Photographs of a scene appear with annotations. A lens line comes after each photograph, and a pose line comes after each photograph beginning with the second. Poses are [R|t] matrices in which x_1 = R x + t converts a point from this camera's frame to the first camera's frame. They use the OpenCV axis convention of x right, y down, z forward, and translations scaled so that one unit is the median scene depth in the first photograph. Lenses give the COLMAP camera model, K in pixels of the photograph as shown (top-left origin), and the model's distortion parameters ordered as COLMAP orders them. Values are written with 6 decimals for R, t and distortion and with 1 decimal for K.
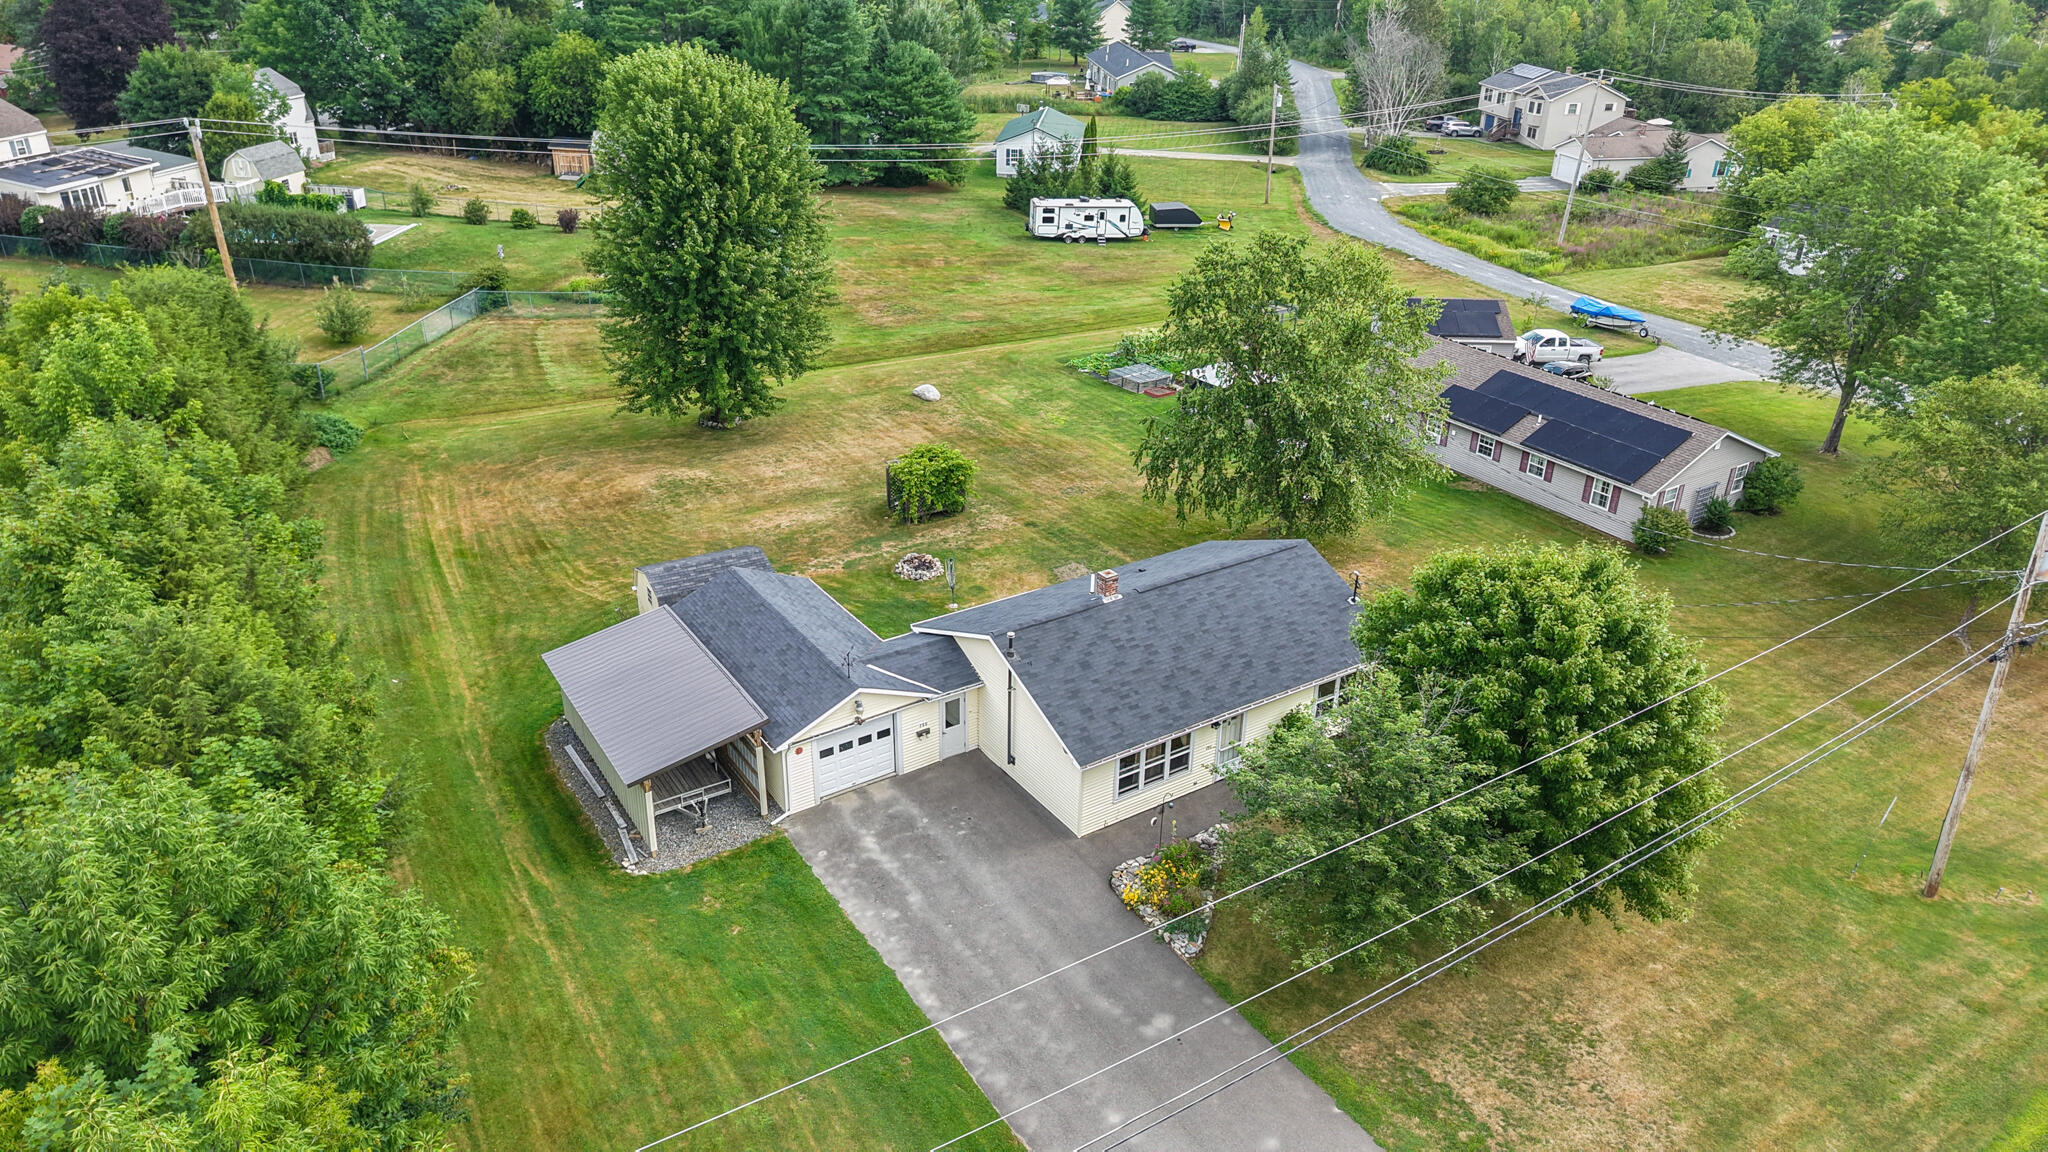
lens RADIAL K [[1355.8, 0, 1032.9], [0, 1355.8, 583.5], [0, 0, 1]] dist [0.063596, -0.084964]
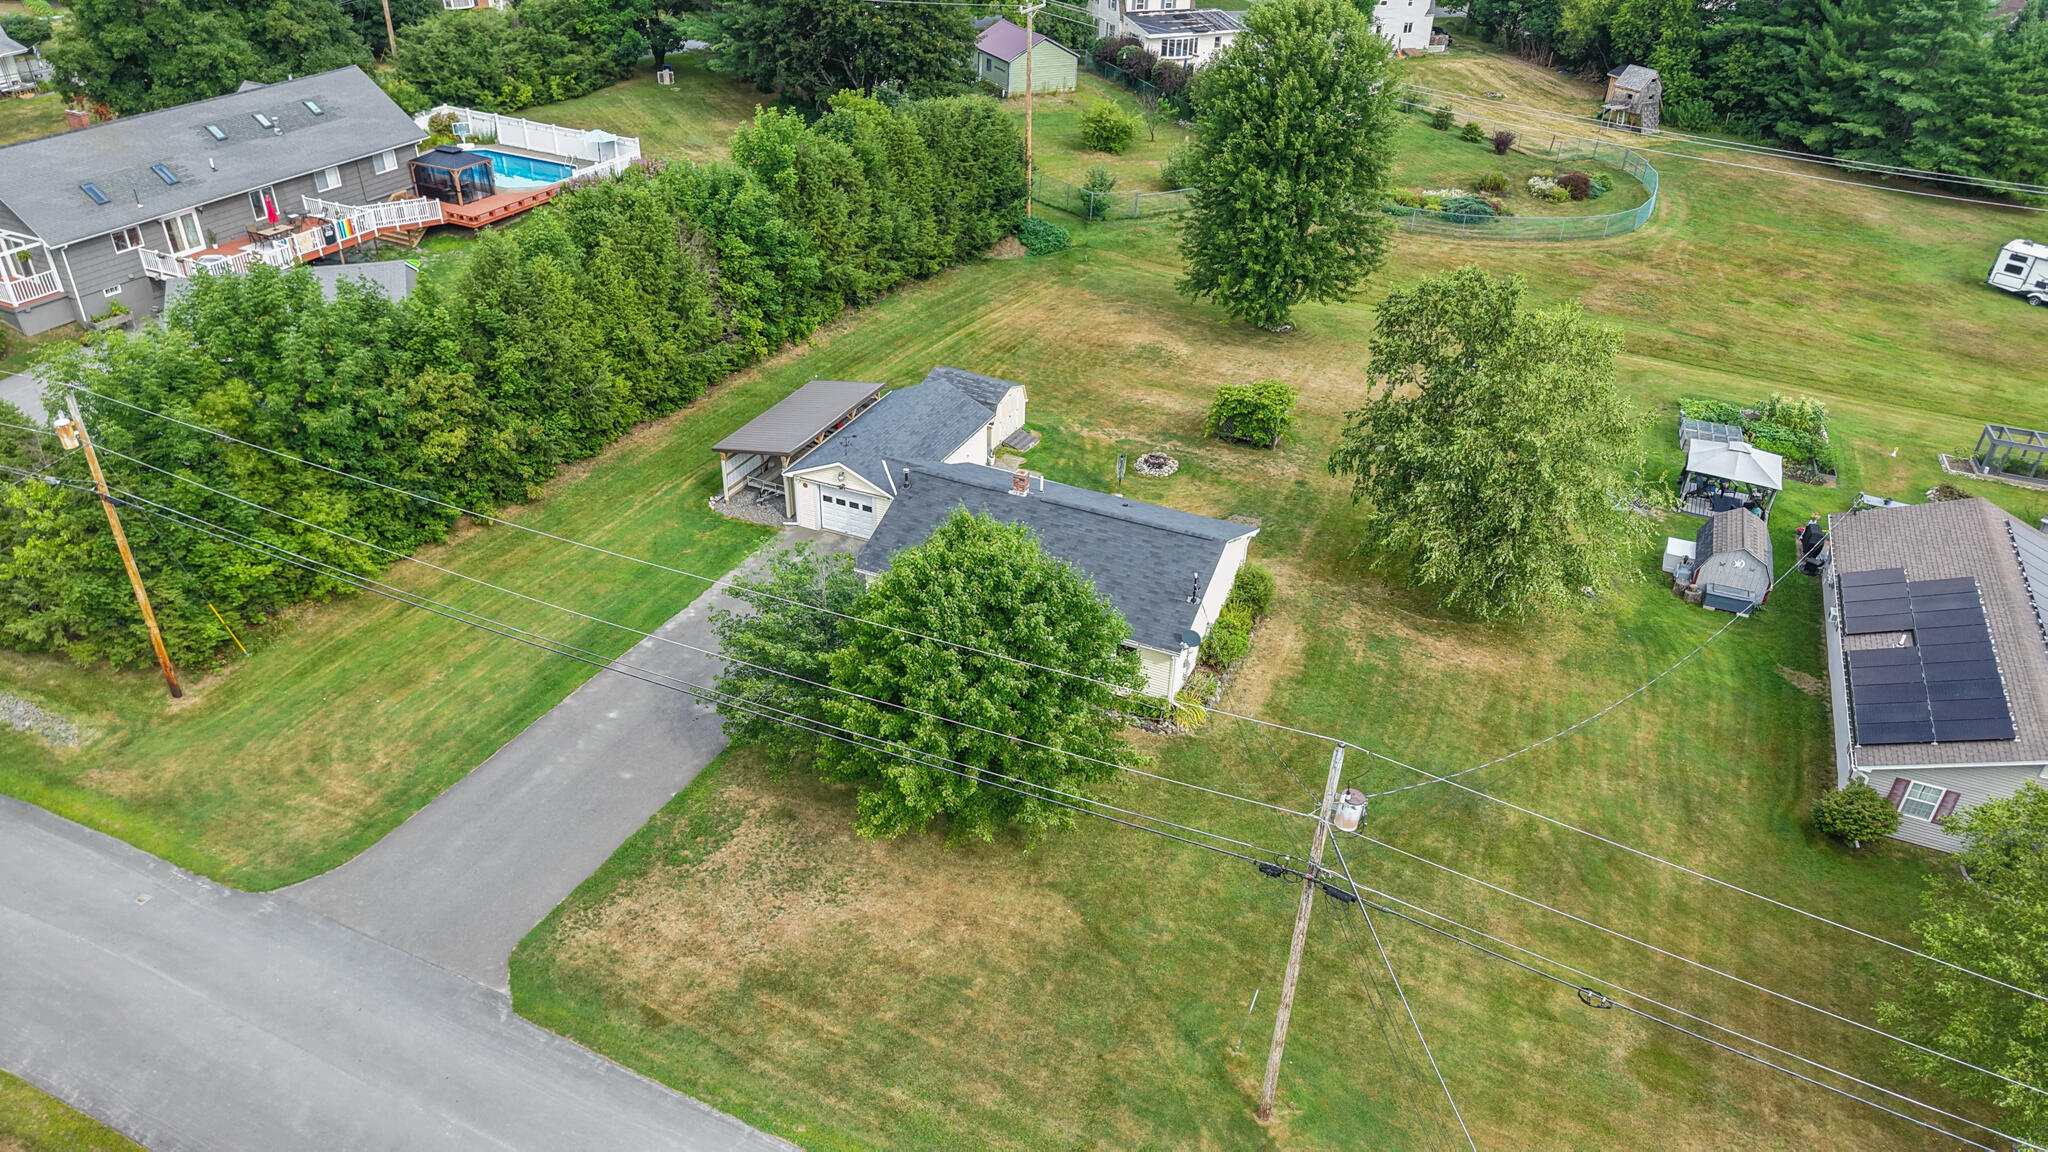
lens RADIAL K [[1369.7, 0, 1031.5], [0, 1369.7, 577.7], [0, 0, 1]] dist [0.024128, -0.021897]
pose [[0.535864, 0.440057, -0.720556, 0.683389], [-0.391928, 0.885558, 0.249357, -0.161142], [0.747825, 0.148785, 0.647009, 0.160540]]
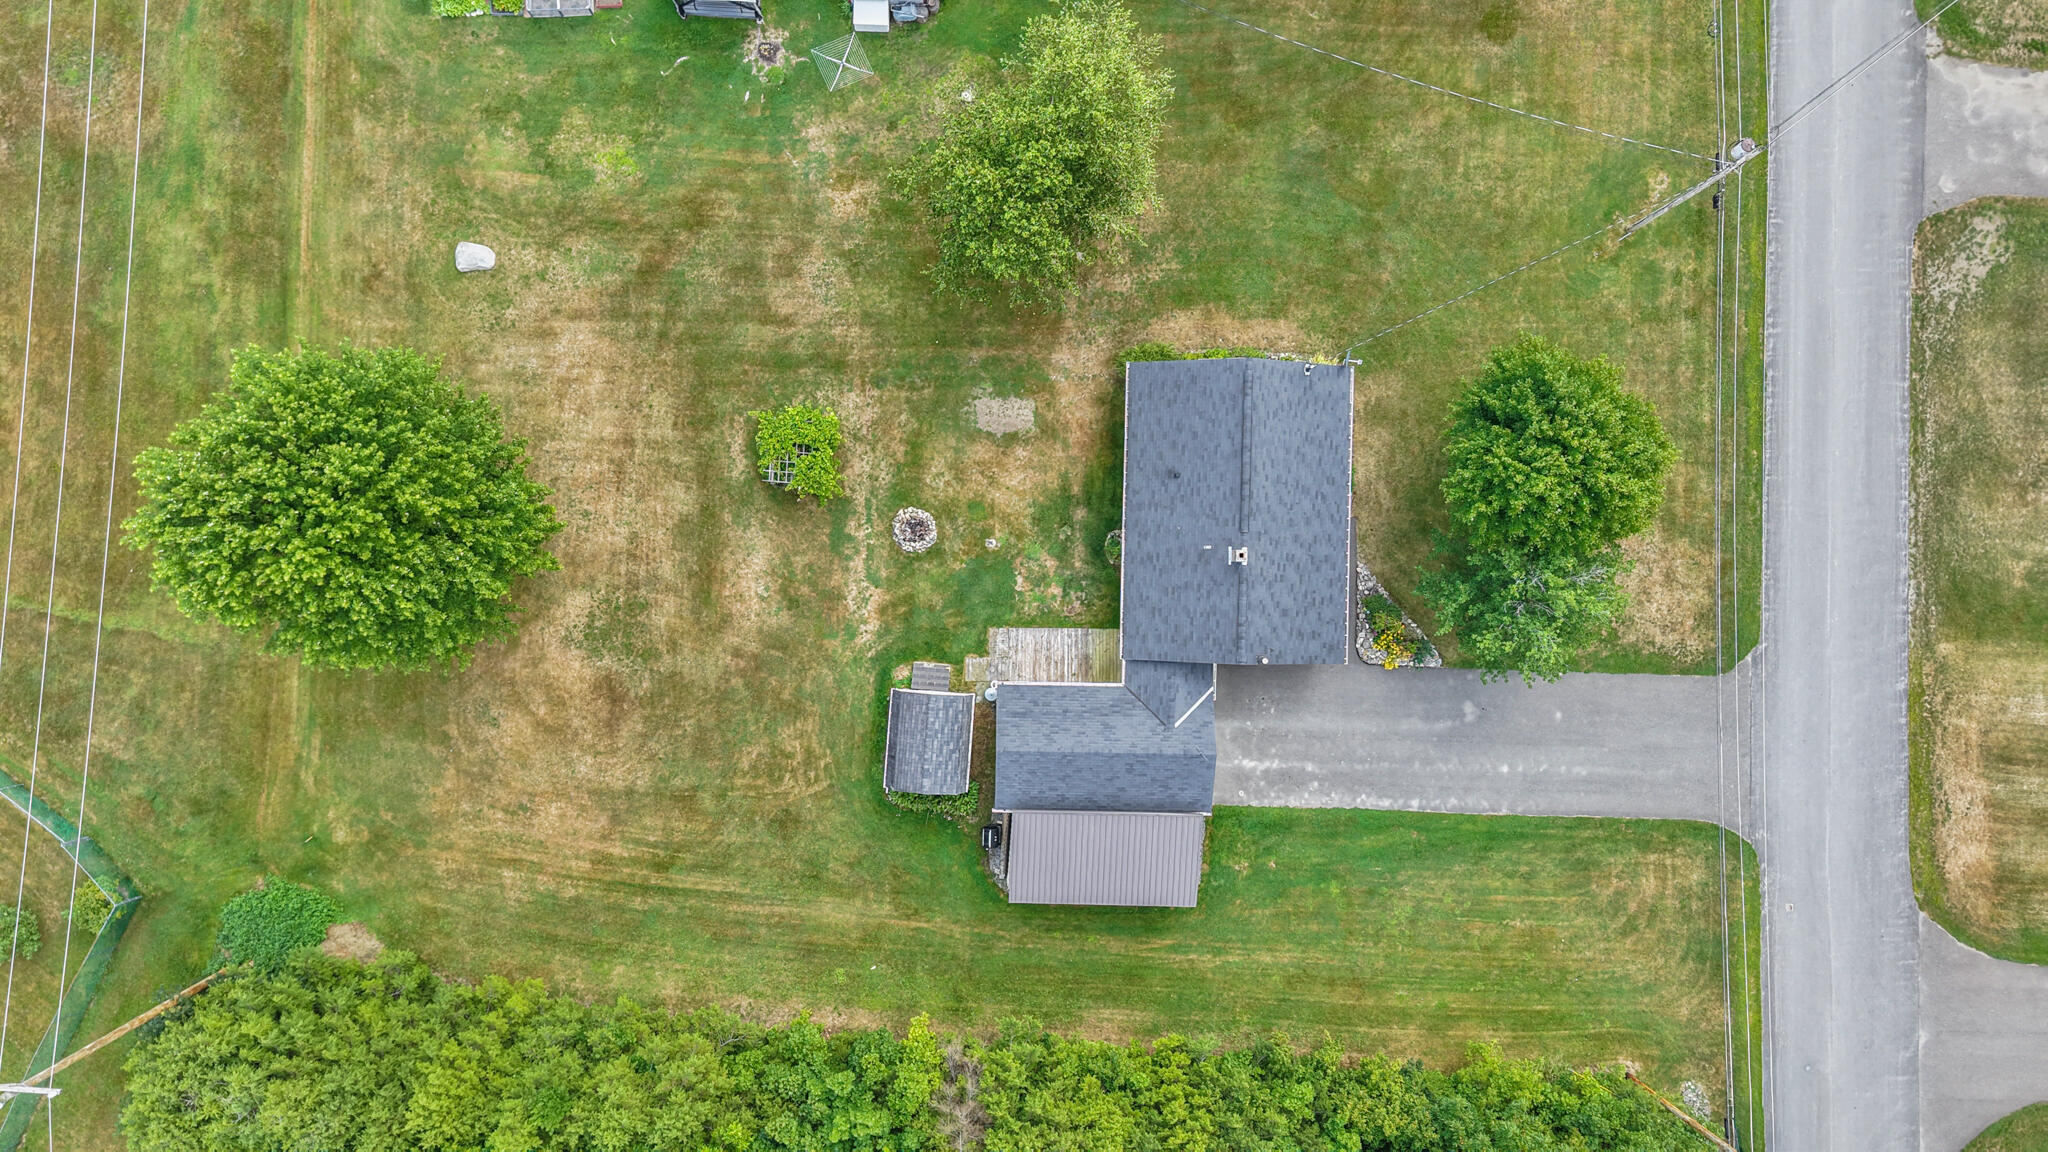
lens RADIAL K [[1403.6, 0, 1034.1], [0, 1403.6, 576.1], [0, 0, 1]] dist [0.126908, -0.221114]
pose [[0.571078, -0.820836, 0.009942, -0.063655], [0.341792, 0.248770, 0.906251, -0.921688], [-0.746357, -0.514142, 0.422622, 0.386082]]
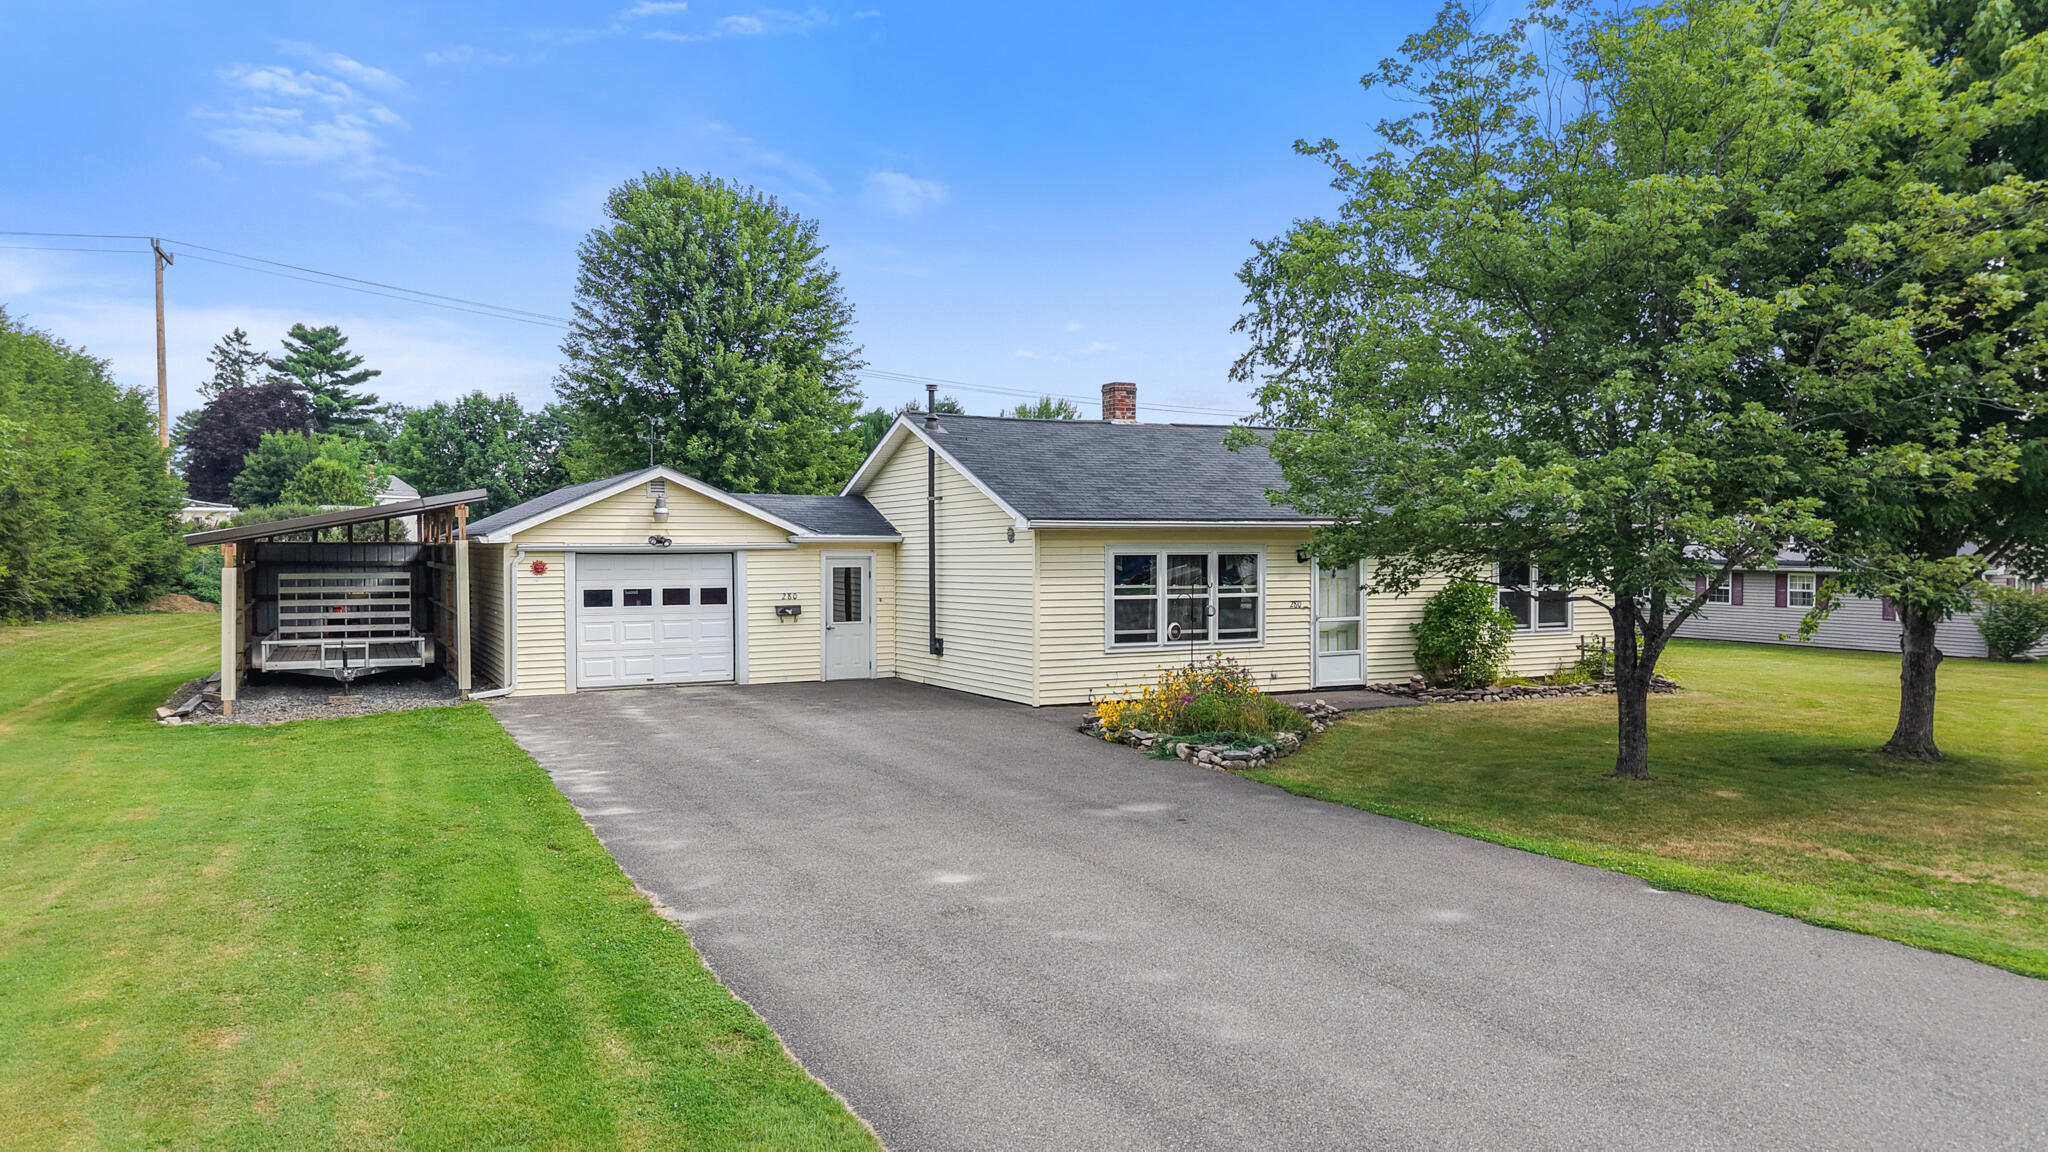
lens RADIAL K [[1369.7, 0, 1031.5], [0, 1369.7, 577.7], [0, 0, 1]] dist [0.024128, -0.021897]
pose [[0.993696, -0.012760, -0.111378, 0.058023], [-0.036240, 0.903597, -0.426848, 0.232205], [0.106087, 0.428193, 0.897439, 0.336980]]
